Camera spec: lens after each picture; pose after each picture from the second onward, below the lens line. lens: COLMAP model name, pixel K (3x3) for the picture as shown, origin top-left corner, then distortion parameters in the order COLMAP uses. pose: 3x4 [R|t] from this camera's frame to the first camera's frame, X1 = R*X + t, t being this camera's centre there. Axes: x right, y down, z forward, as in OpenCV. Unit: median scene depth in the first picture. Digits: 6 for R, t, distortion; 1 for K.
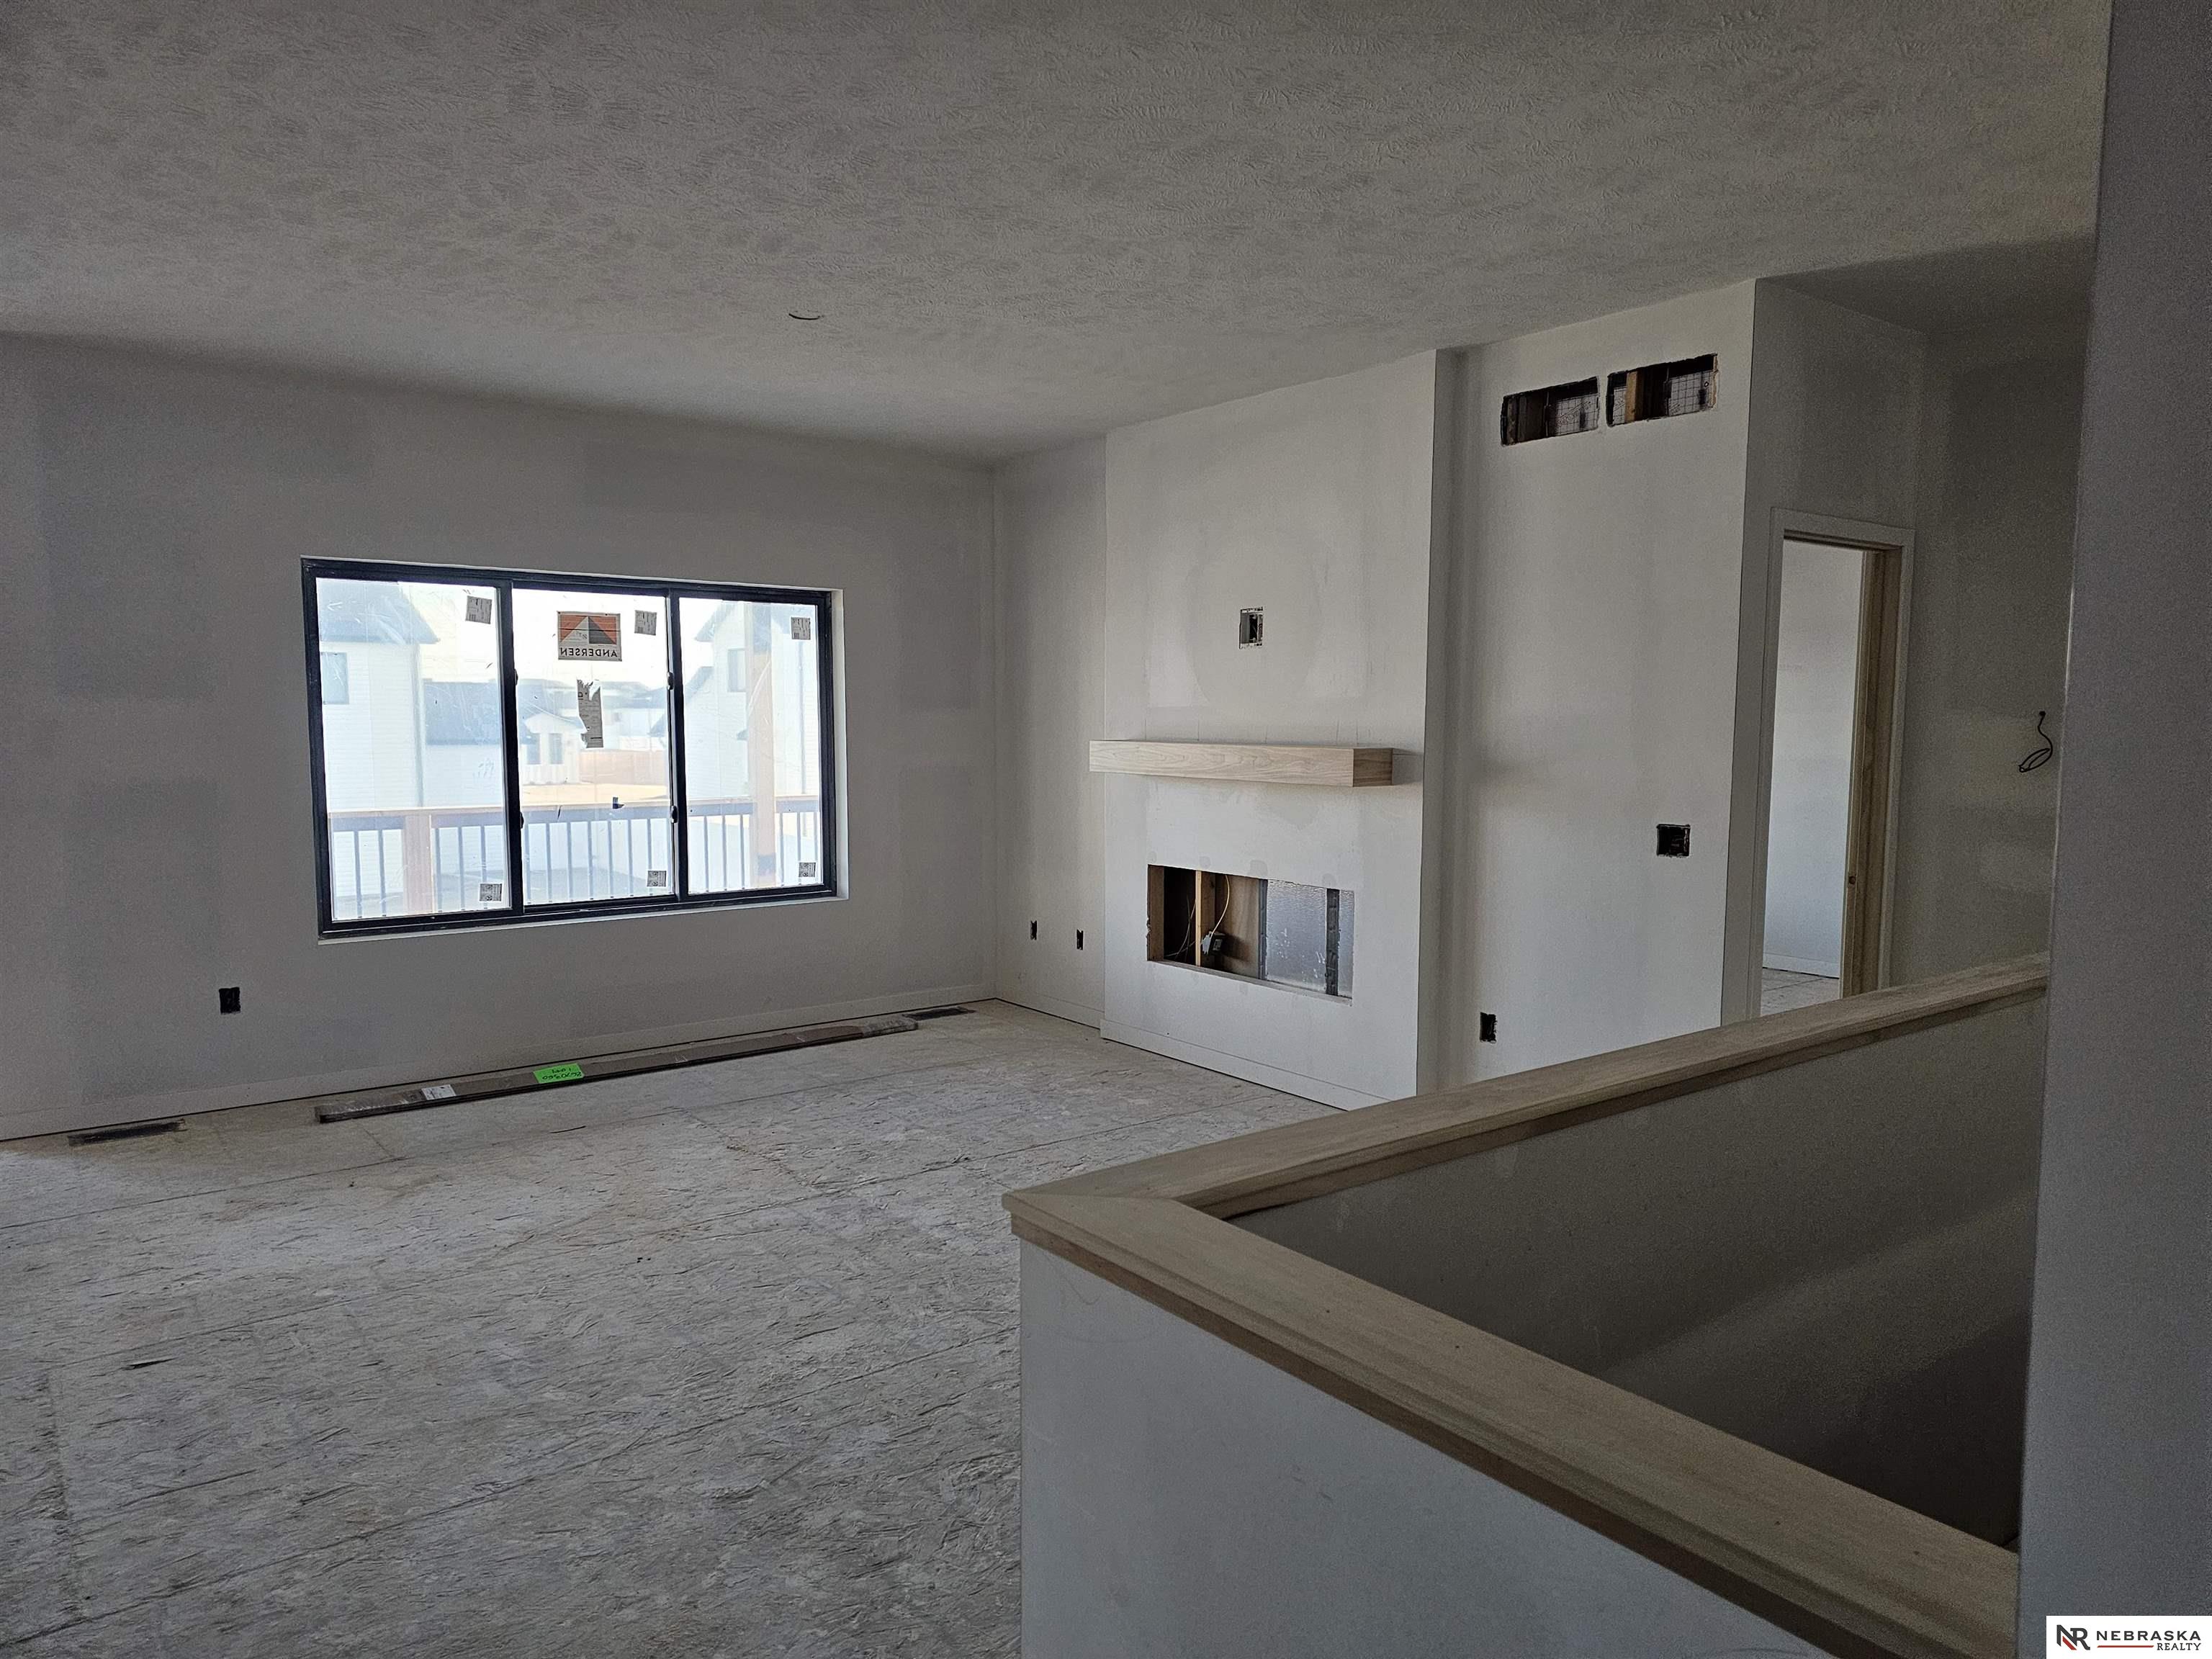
lens RADIAL K [[1465.6, 0, 1104.4], [0, 1465.6, 845.5], [0, 0, 1]] dist [0.051143, -0.001042]
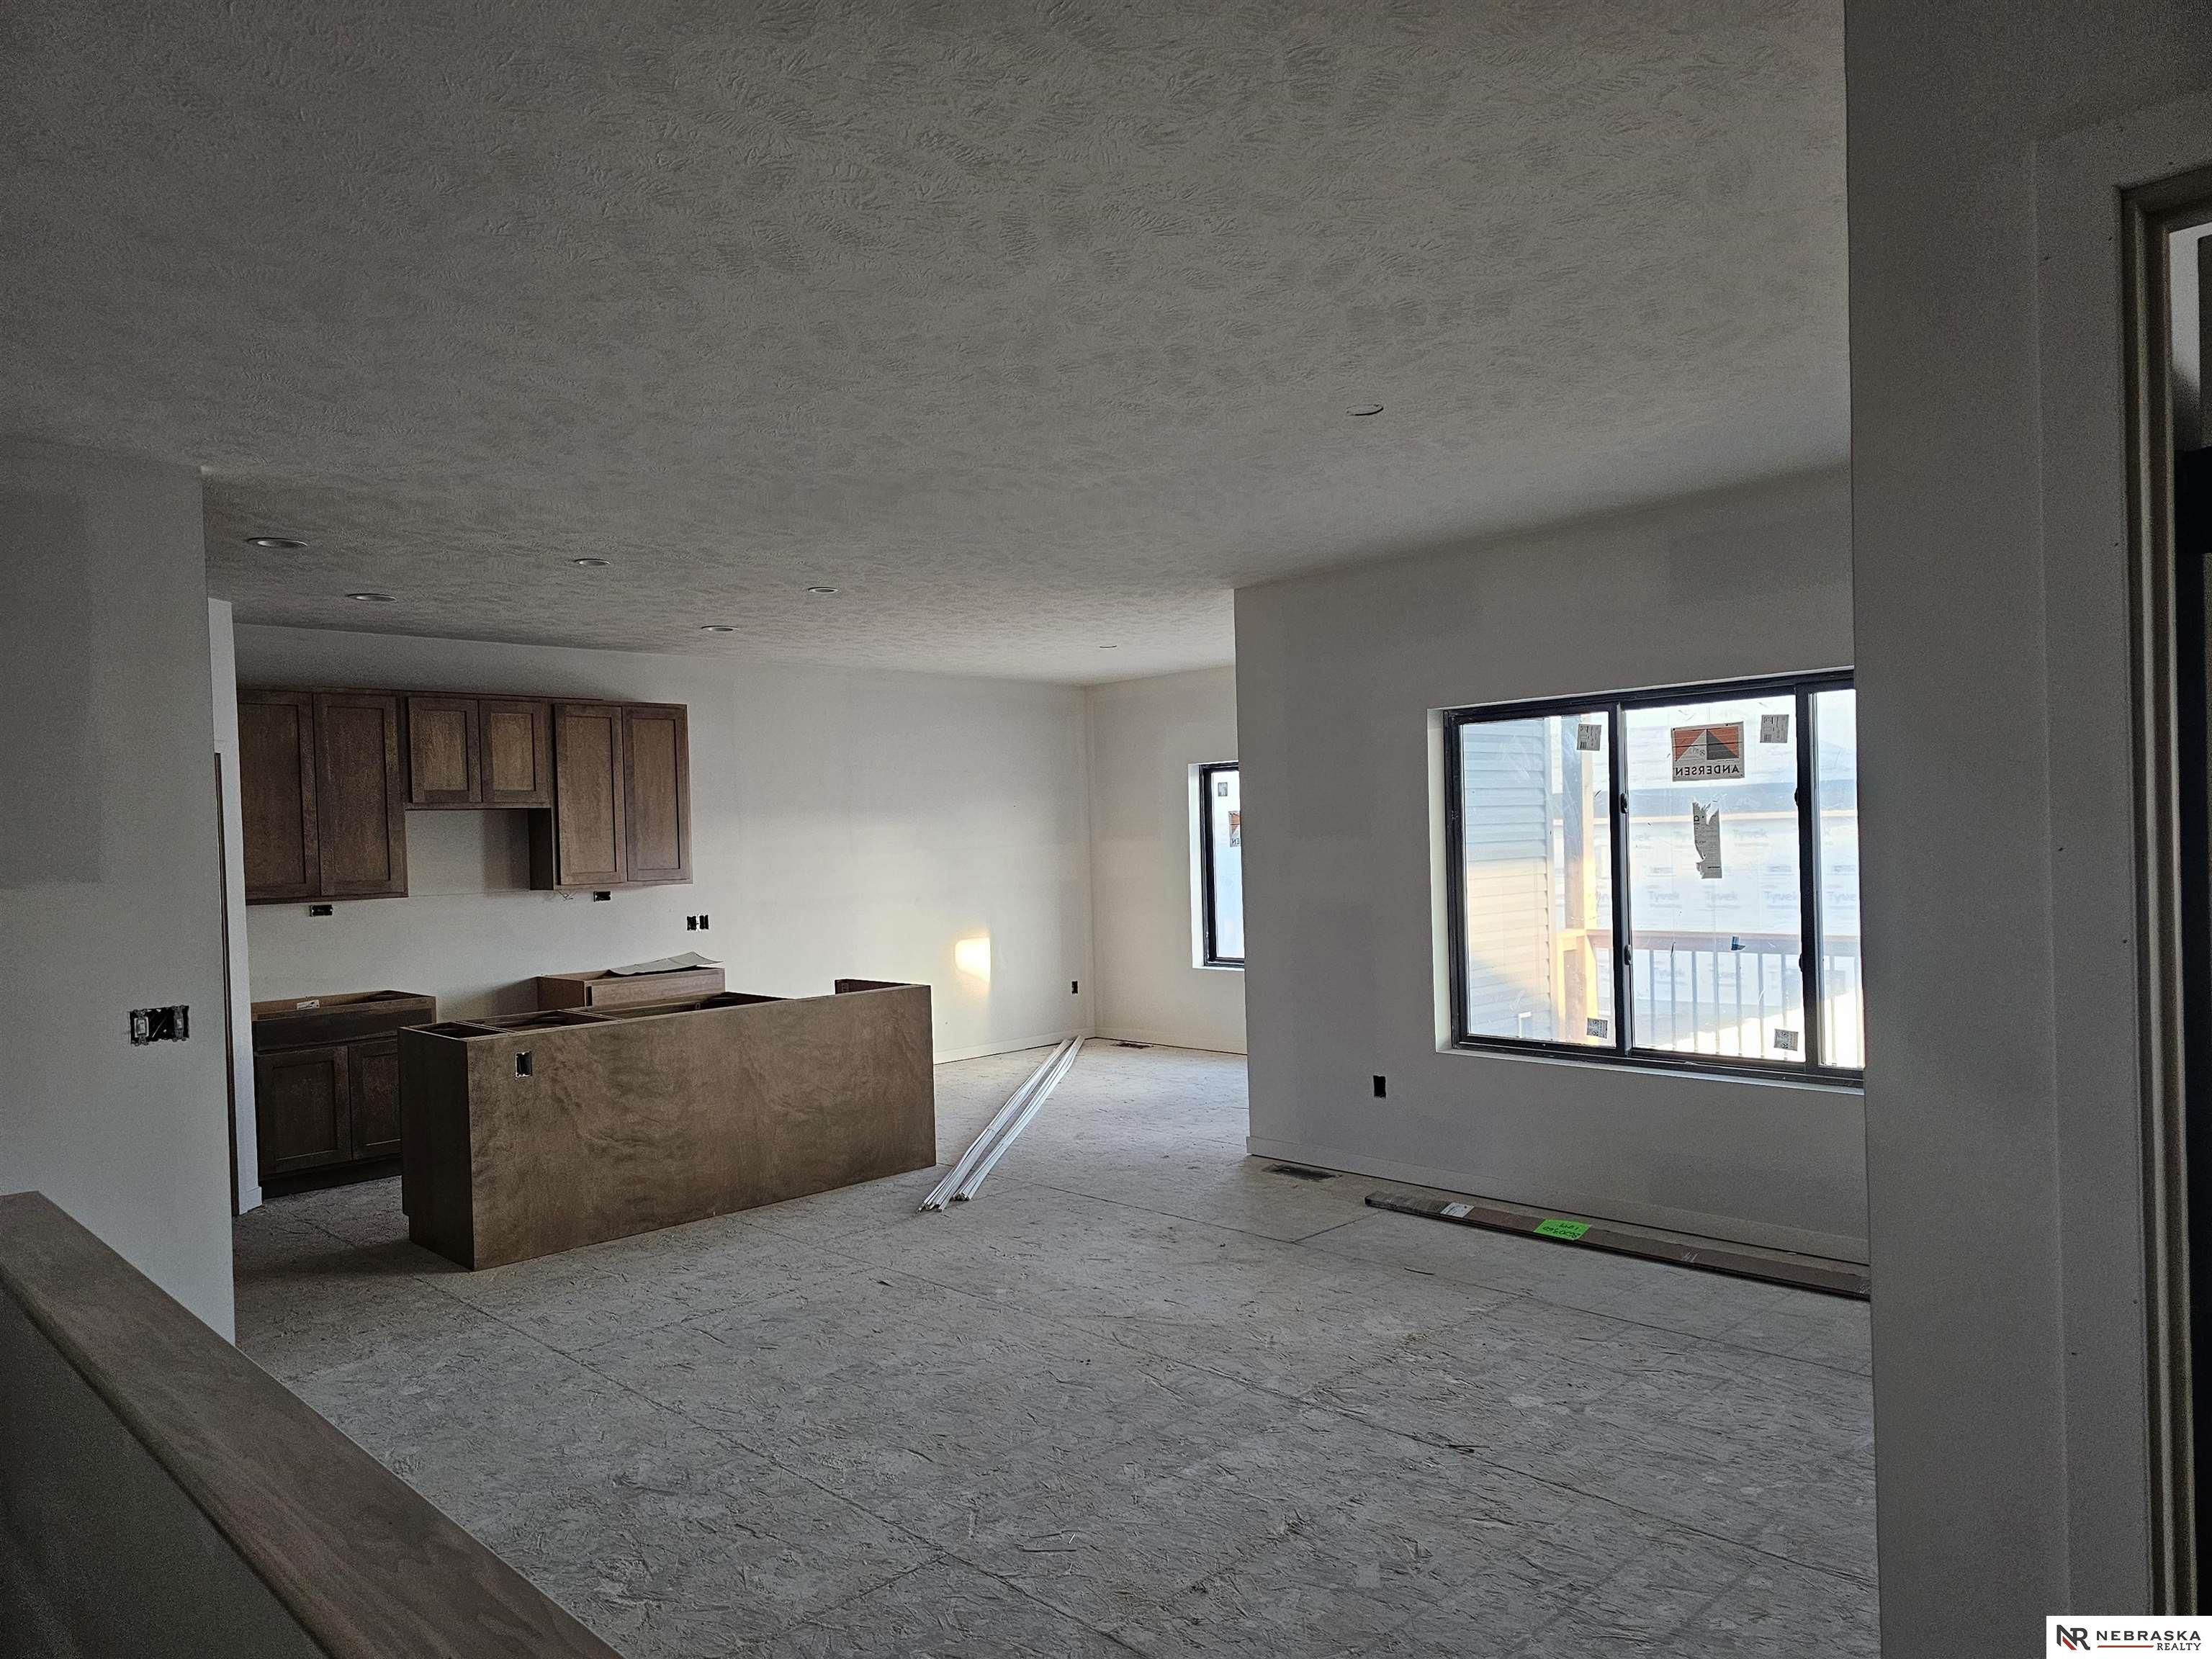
lens RADIAL K [[1465.6, 0, 1104.4], [0, 1465.6, 845.5], [0, 0, 1]] dist [0.051143, -0.001042]
pose [[0.113385, -0.001359, -0.993550, 0.544391], [-0.059065, 0.998221, -0.008106, -0.064856], [0.991794, 0.059603, 0.113103, 0.615544]]
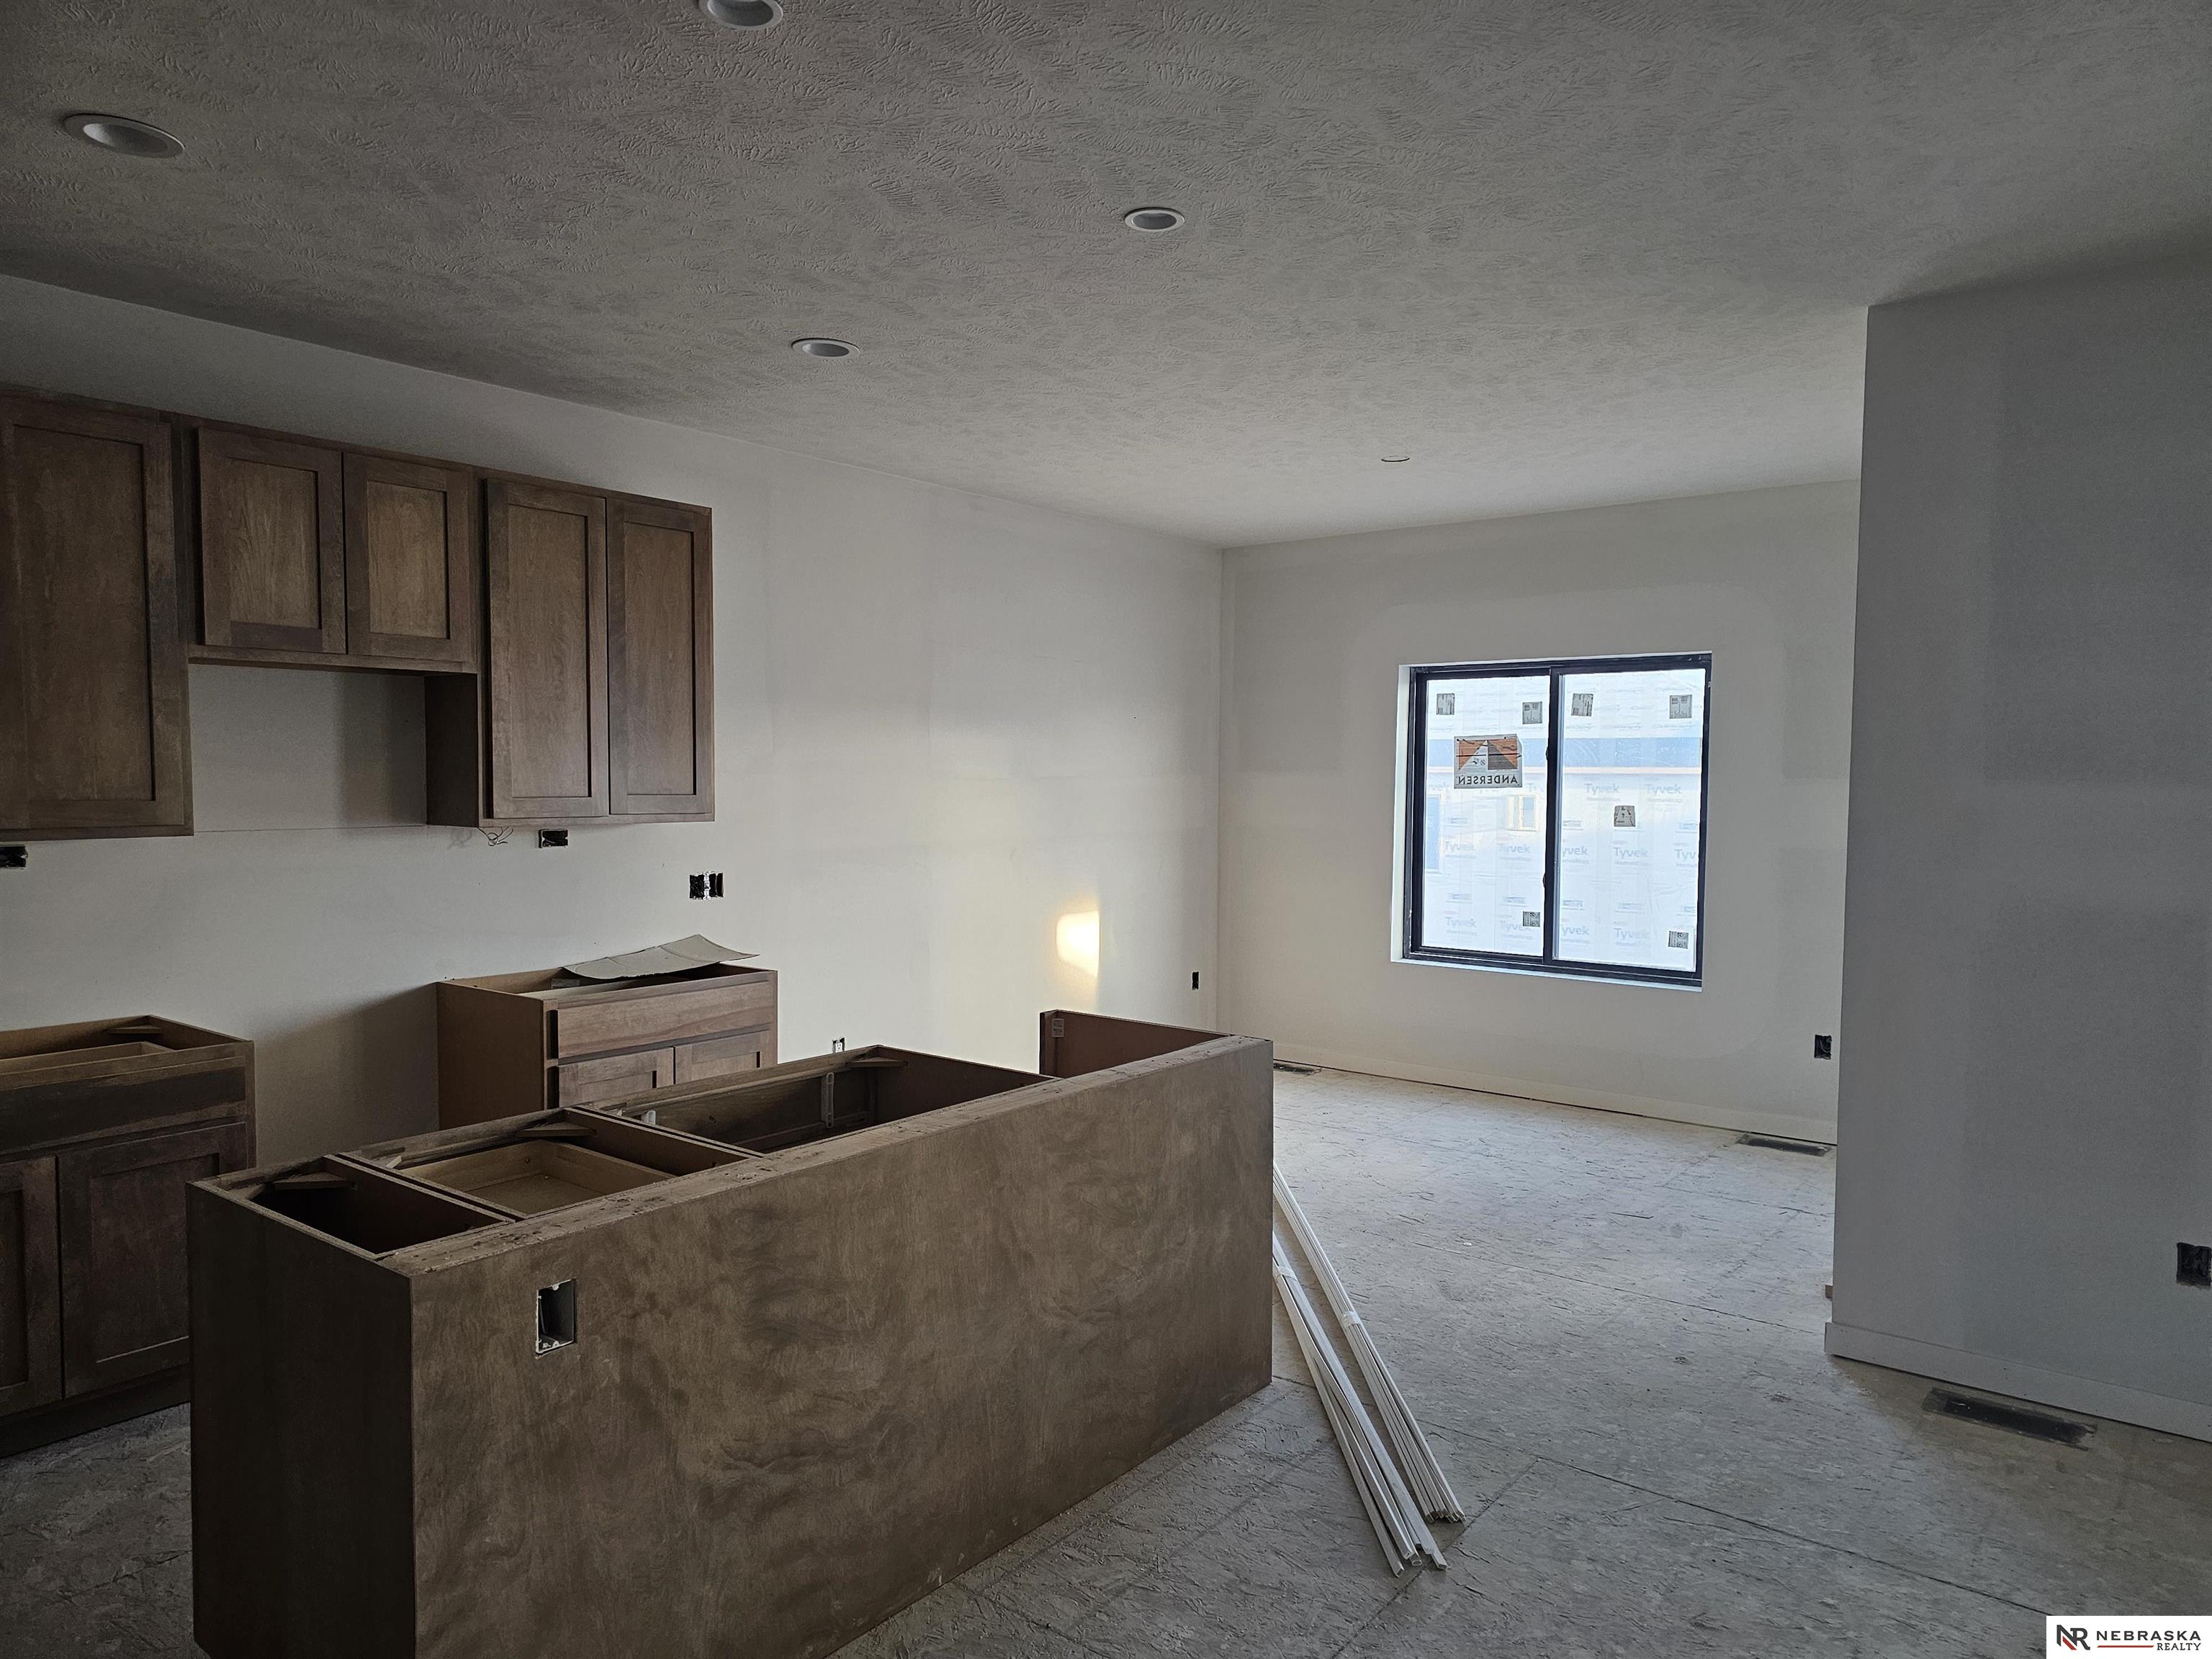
lens RADIAL K [[1463.1, 0, 1113.7], [0, 1463.1, 835.5], [0, 0, 1]] dist [0.030122, -0.004119]
pose [[0.251048, 0.042201, -0.967054, -0.100890], [-0.093526, 0.995432, 0.019160, -0.043509], [0.963446, 0.085634, 0.253848, 0.379389]]
